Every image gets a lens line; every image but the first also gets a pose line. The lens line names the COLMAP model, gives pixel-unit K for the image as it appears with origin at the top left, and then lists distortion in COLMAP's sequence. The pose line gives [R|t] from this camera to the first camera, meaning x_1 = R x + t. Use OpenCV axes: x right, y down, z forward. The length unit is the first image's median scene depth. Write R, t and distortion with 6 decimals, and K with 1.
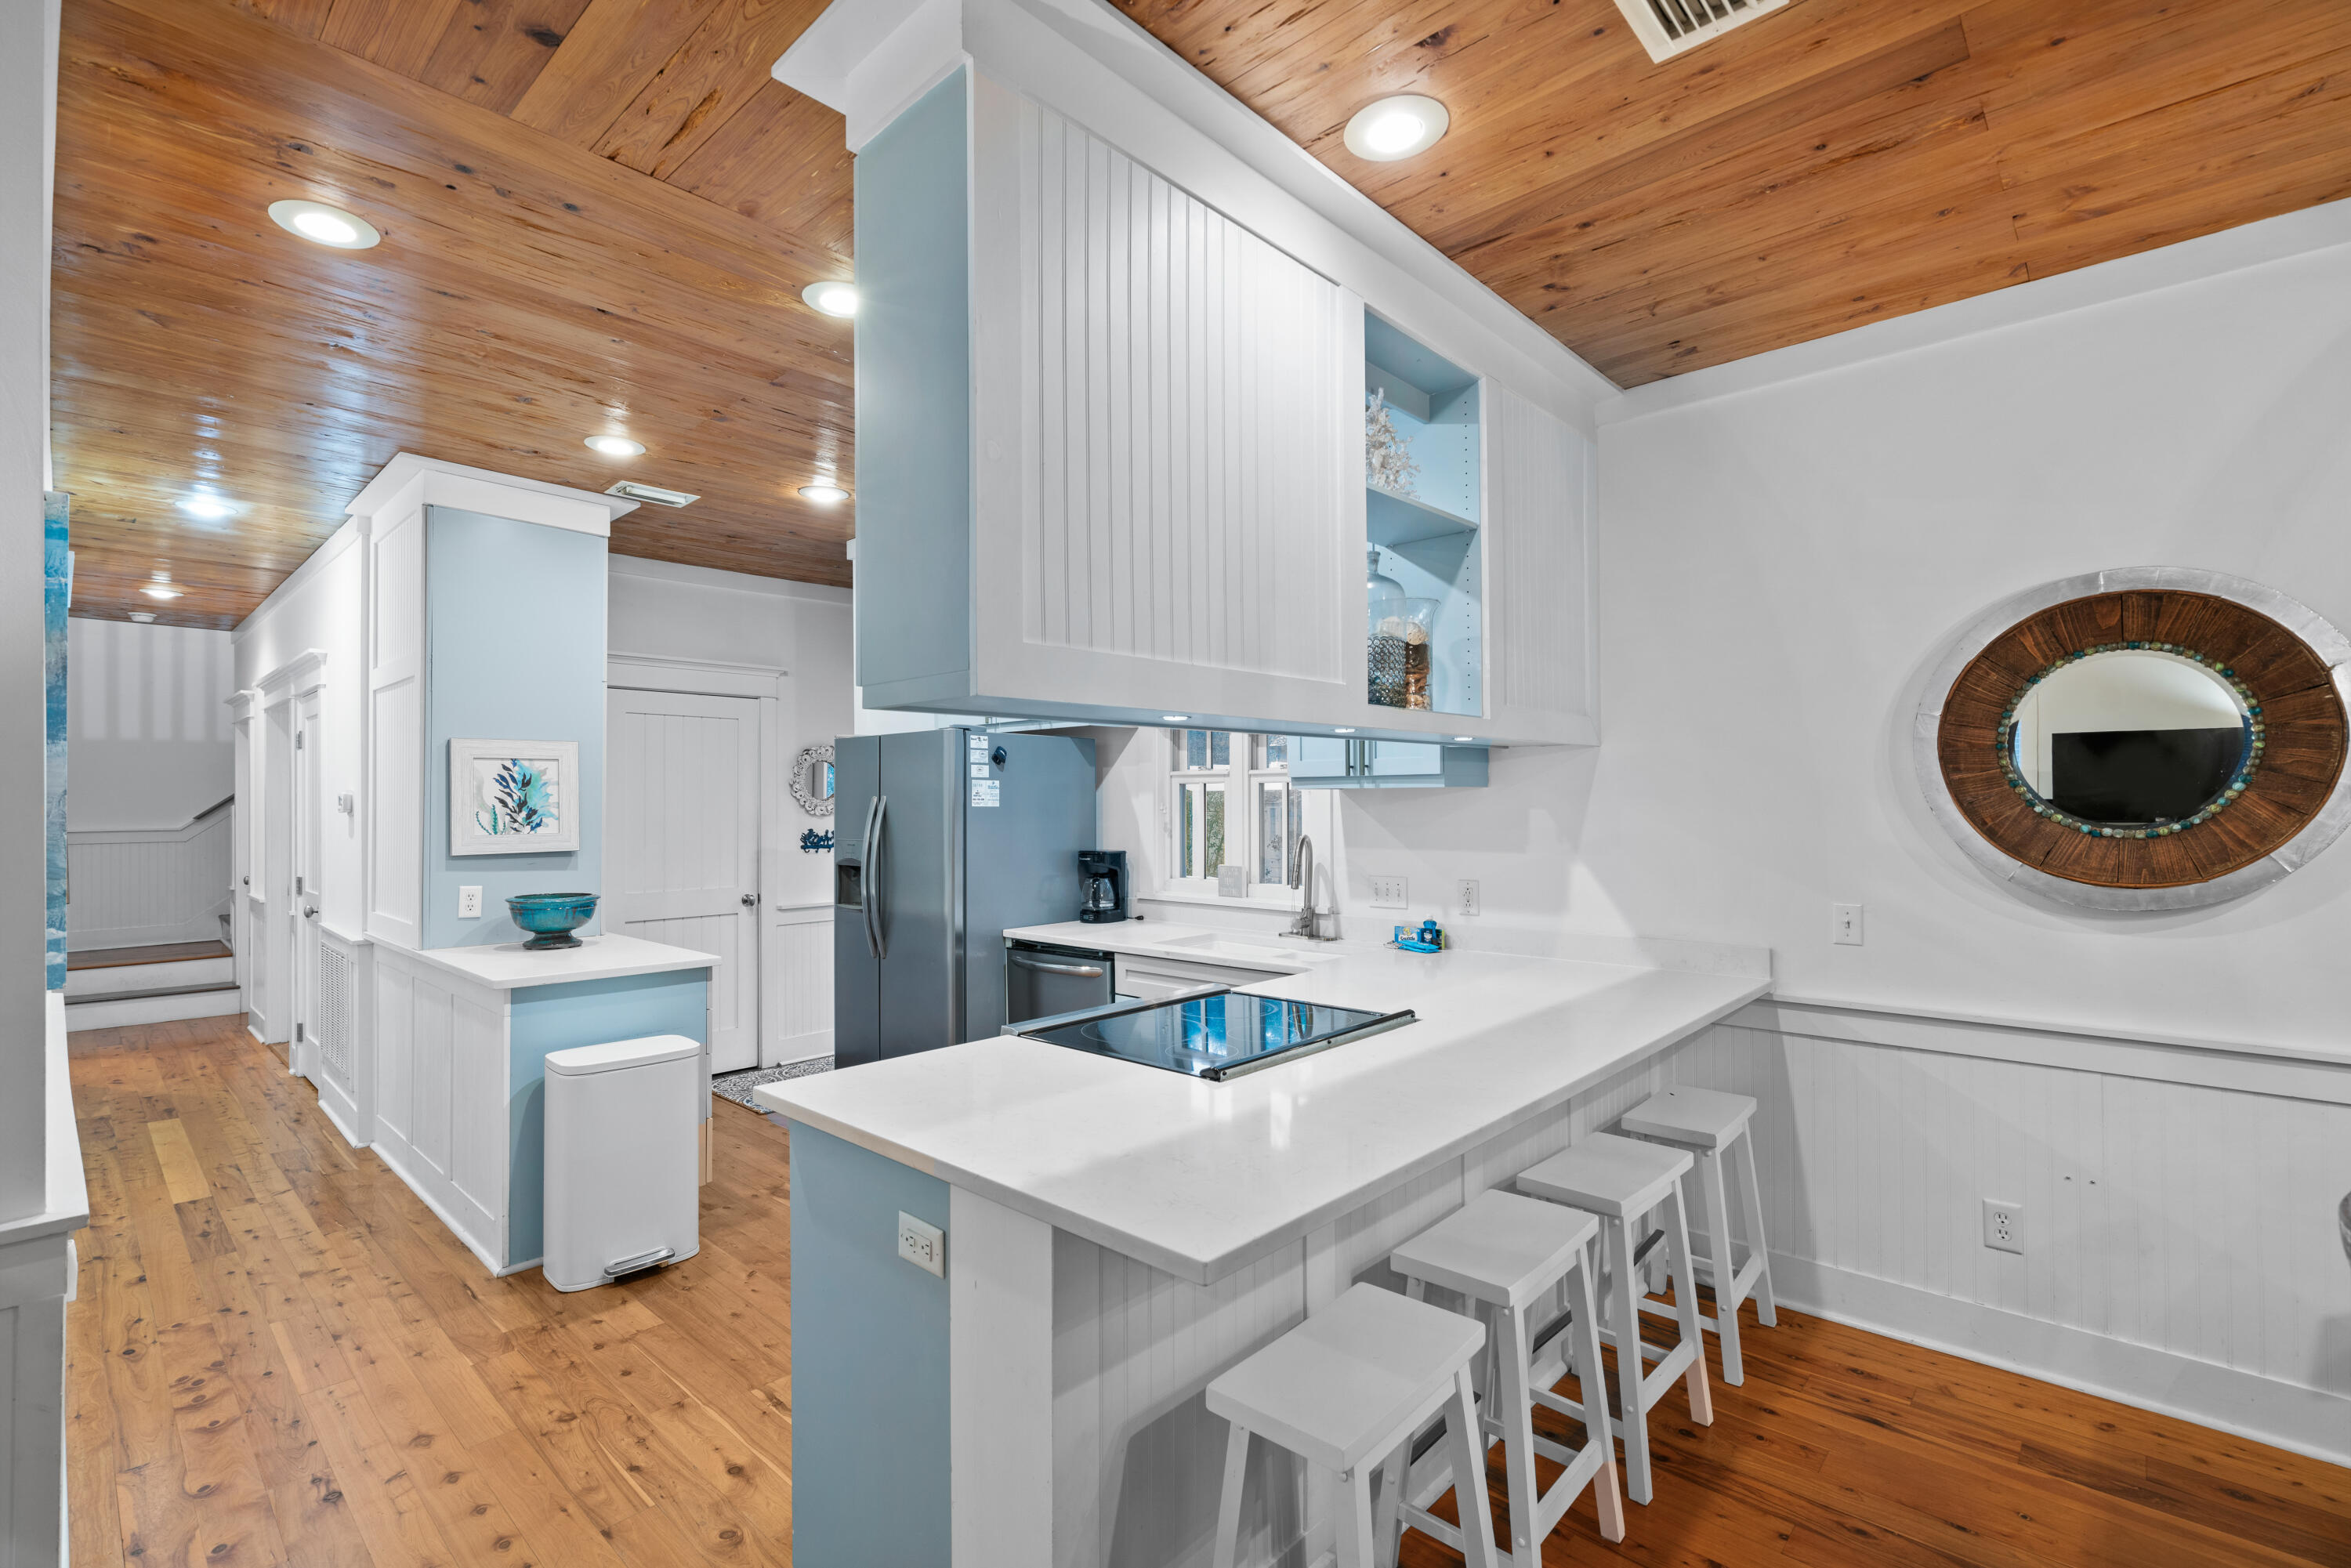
lens RADIAL K [[1051.0, 0, 1177.1], [0, 1051.0, 790.9], [0, 0, 1]] dist [-0.007863, 0.003797]
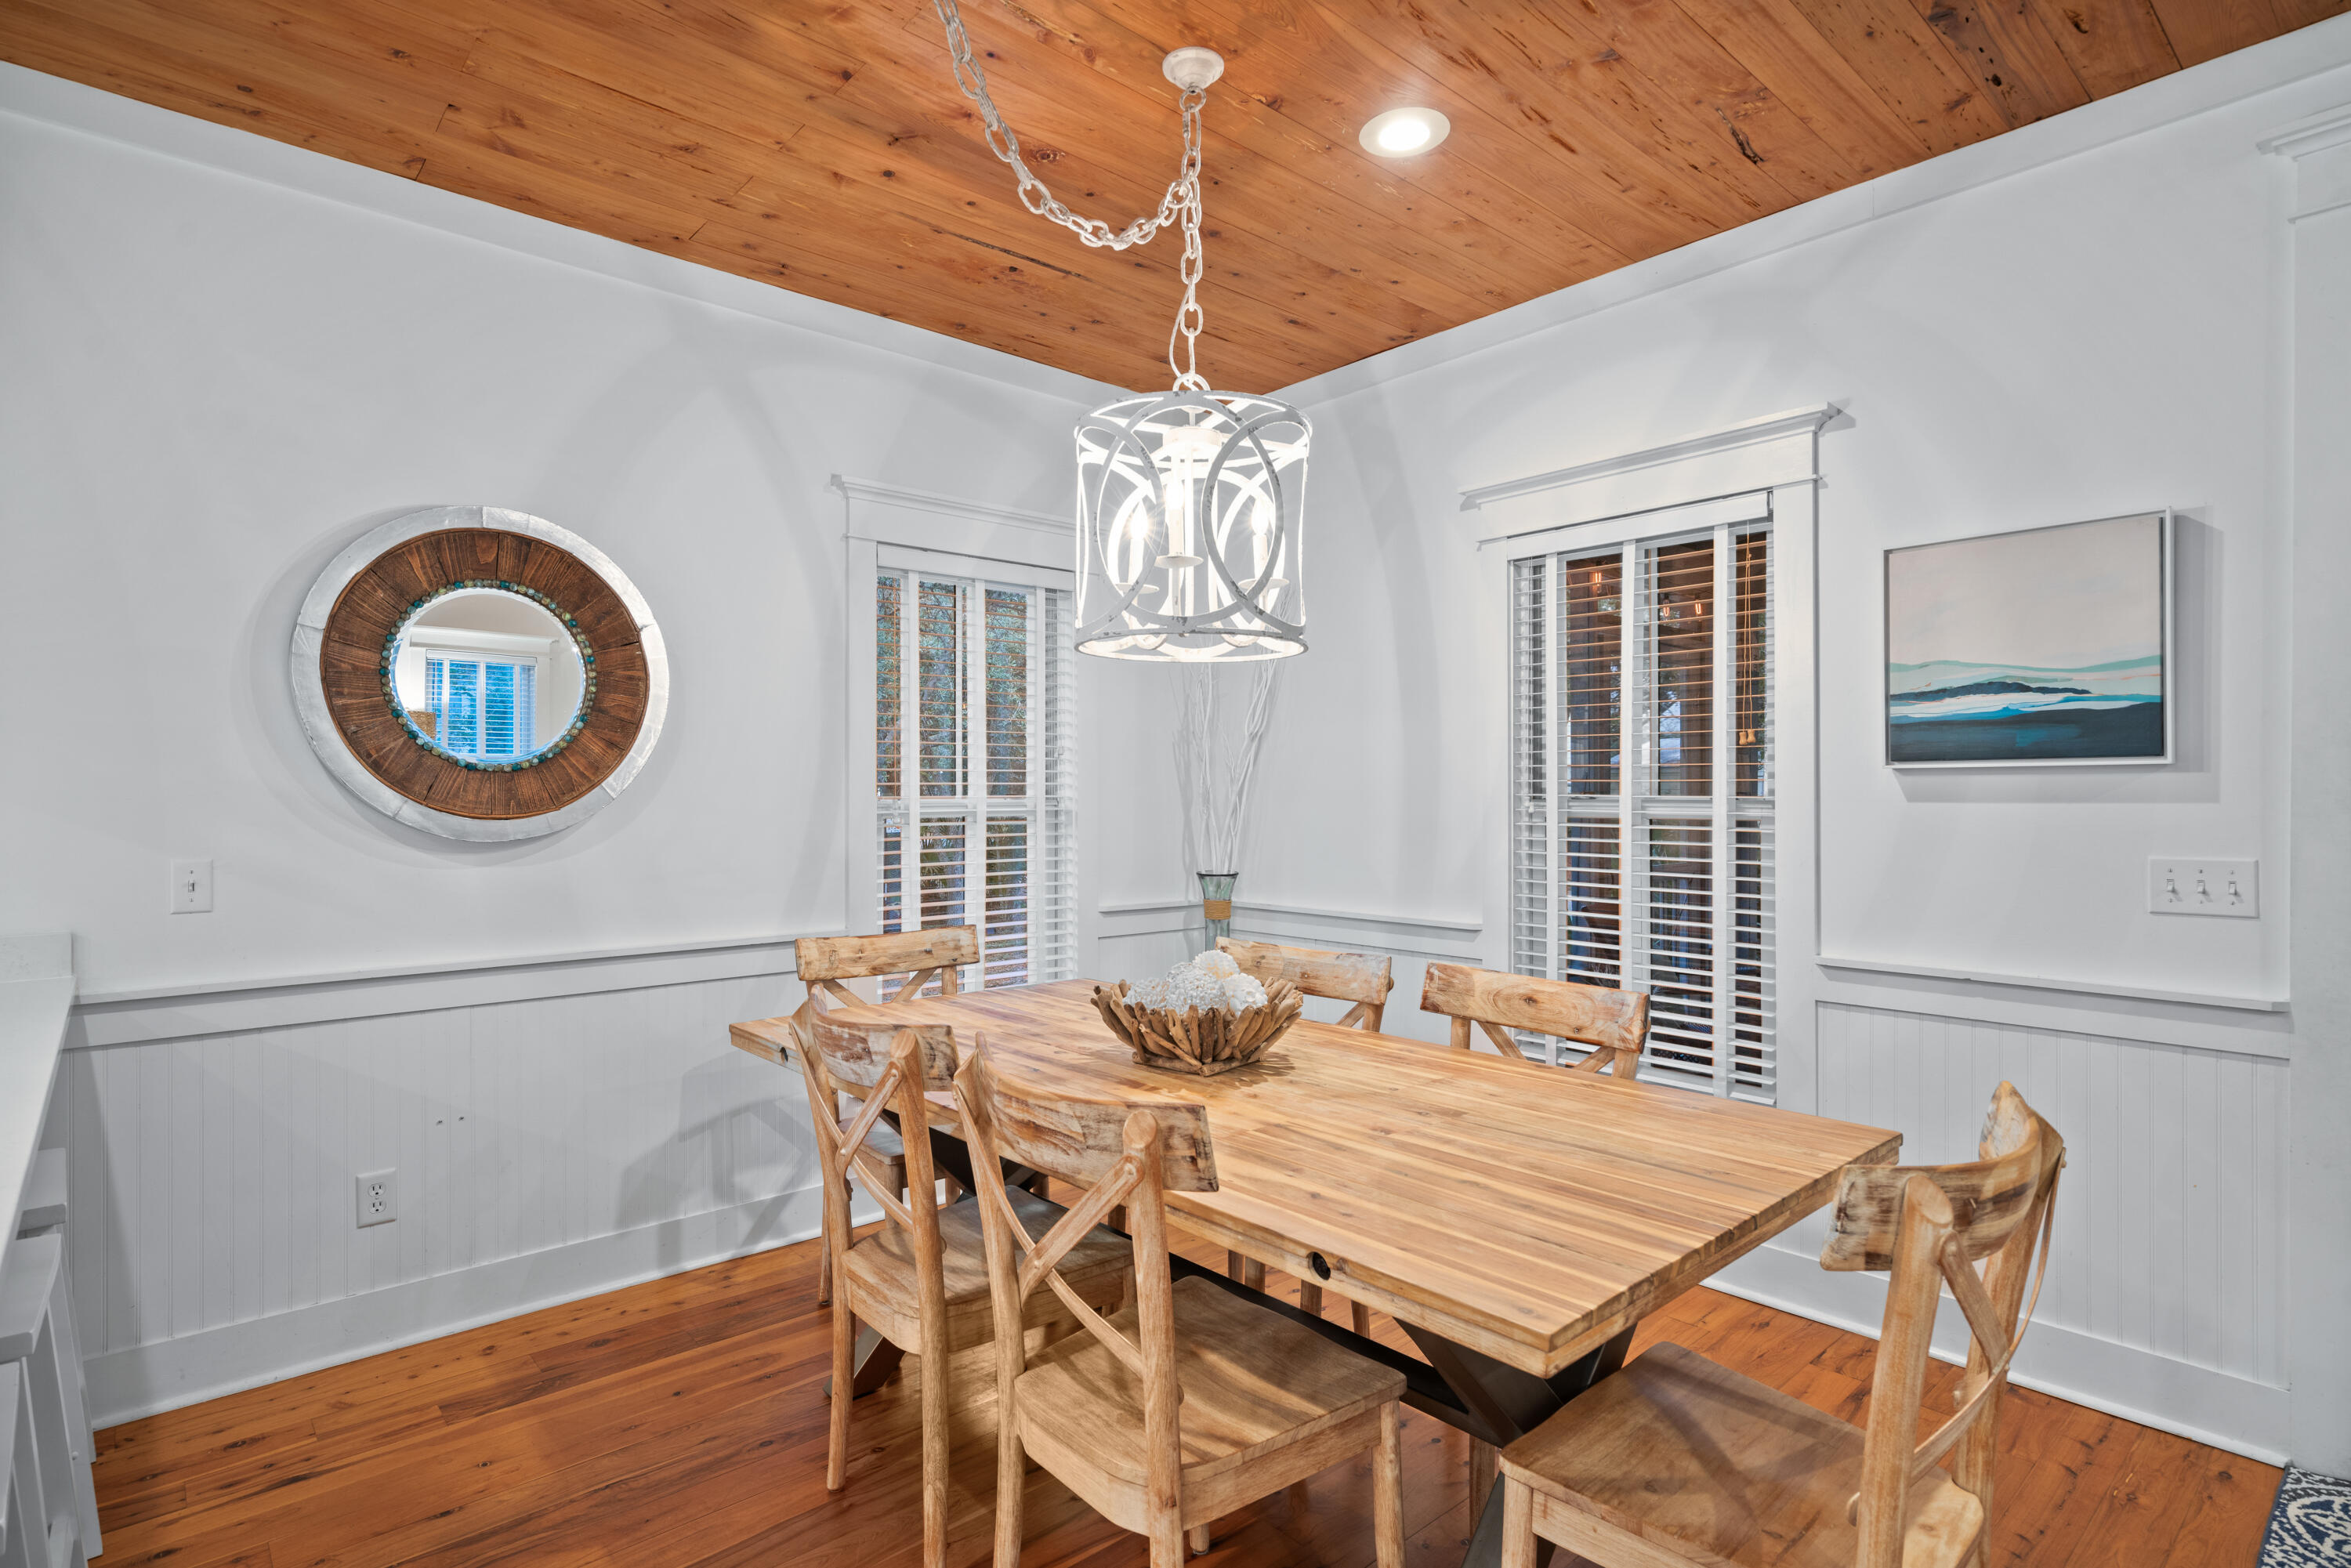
lens RADIAL K [[1173.8, 0, 1139.0], [0, 1173.8, 790.4], [0, 0, 1]] dist [-0.001356, 0.002499]
pose [[0.111821, 0.006227, 0.993709, -0.108459], [-0.009506, 0.999941, -0.005197, 0.041391], [-0.993683, -0.008865, 0.111874, 0.158962]]
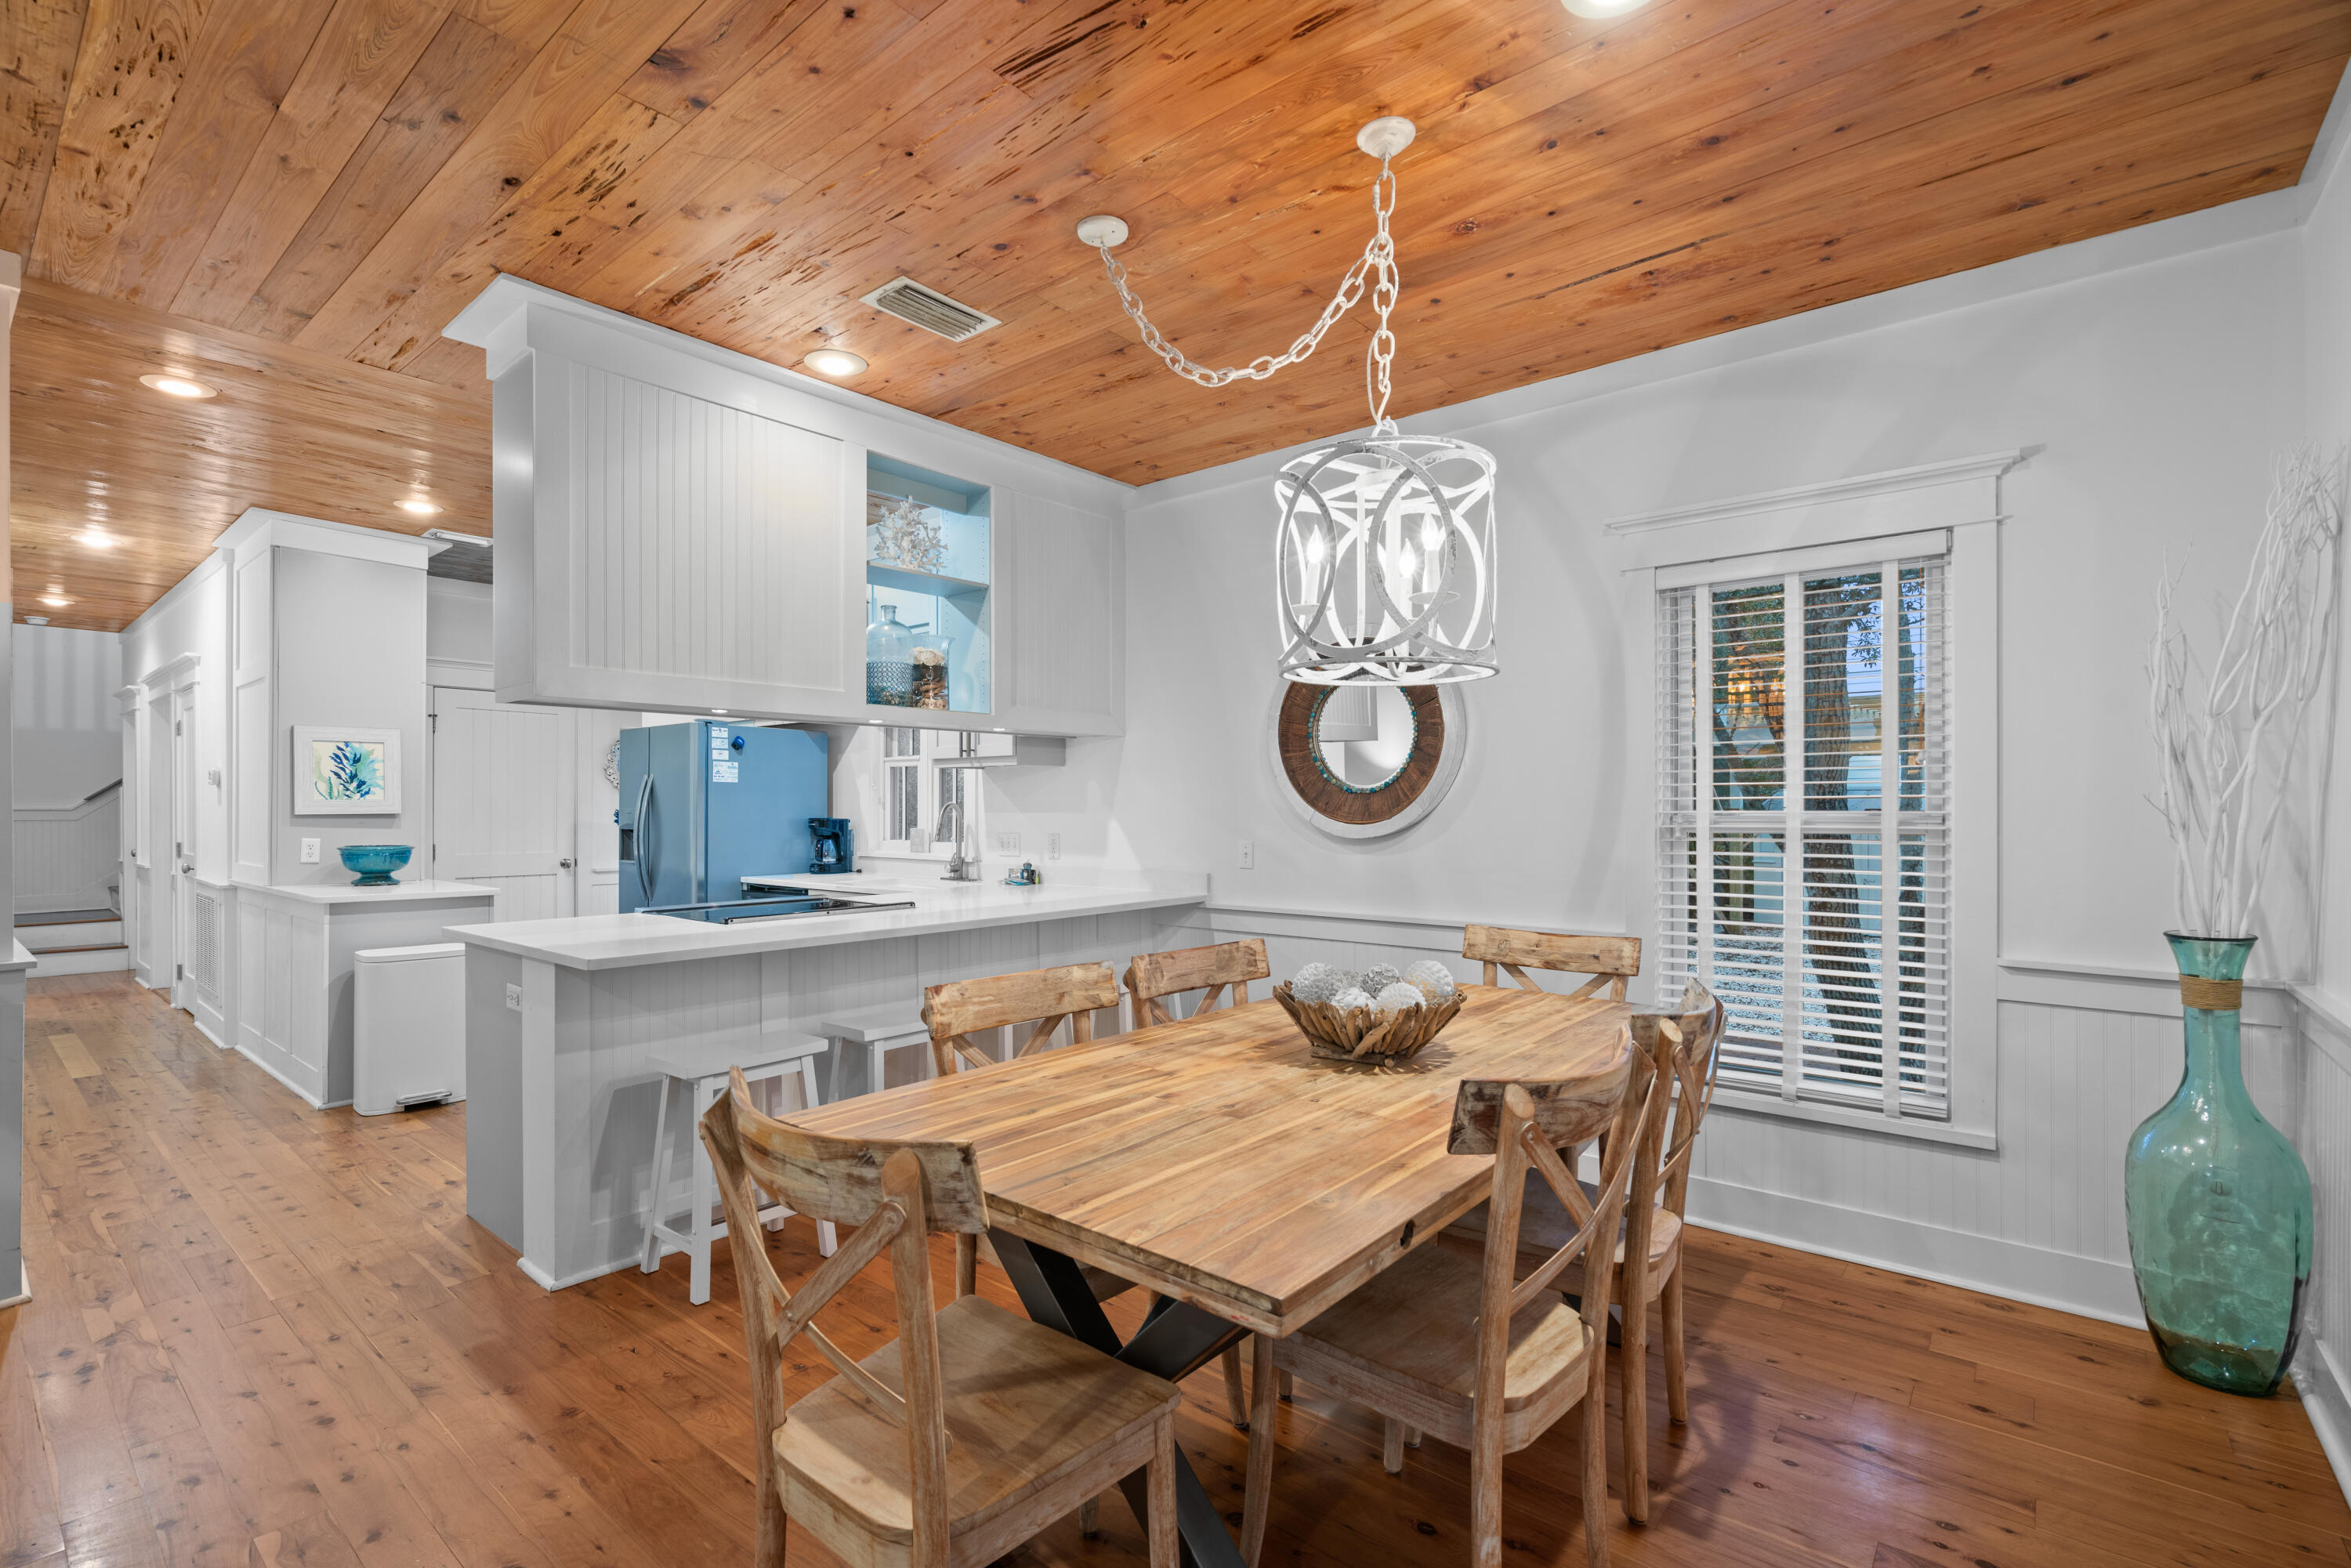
lens RADIAL K [[1051.0, 0, 1170.1], [0, 1051.0, 806.3], [0, 0, 1]] dist [-0.007863, 0.003797]
pose [[0.998658, 0.005629, 0.051482, 0.345983], [-0.006103, 0.999940, 0.009046, 0.034030], [-0.051428, -0.009348, 0.998633, -0.377968]]
